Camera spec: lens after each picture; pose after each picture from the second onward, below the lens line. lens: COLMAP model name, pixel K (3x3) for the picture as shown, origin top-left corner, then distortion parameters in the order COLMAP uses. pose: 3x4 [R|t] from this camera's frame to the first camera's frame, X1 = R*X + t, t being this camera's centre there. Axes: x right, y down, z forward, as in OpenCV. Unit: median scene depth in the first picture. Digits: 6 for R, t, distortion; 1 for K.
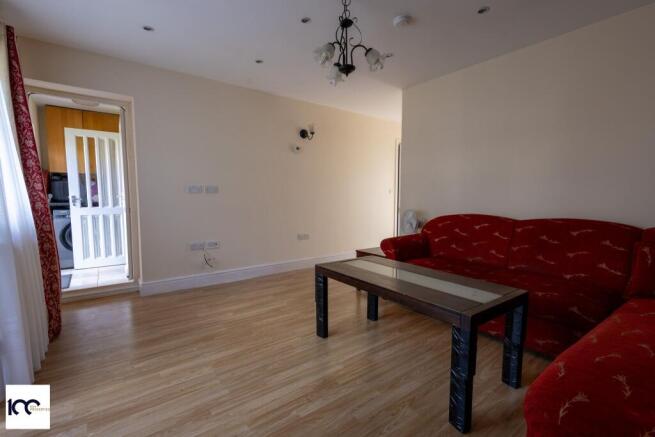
lens RADIAL K [[301.3, 0, 328.4], [0, 301.3, 218.0], [0, 0, 1]] dist [0.014866, 0.000064]
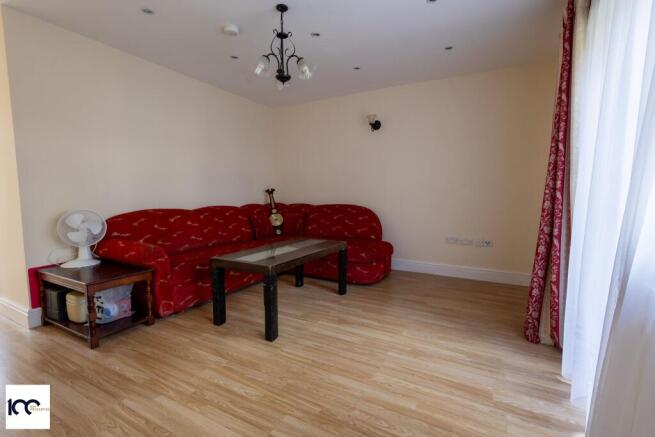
lens RADIAL K [[301.3, 0, 328.4], [0, 301.3, 218.0], [0, 0, 1]] dist [0.014866, 0.000064]
pose [[-0.403073, -0.079760, 0.911686, -1.073282], [0.070909, 0.990478, 0.118003, -0.097146], [-0.912417, 0.112211, -0.393579, 1.360894]]
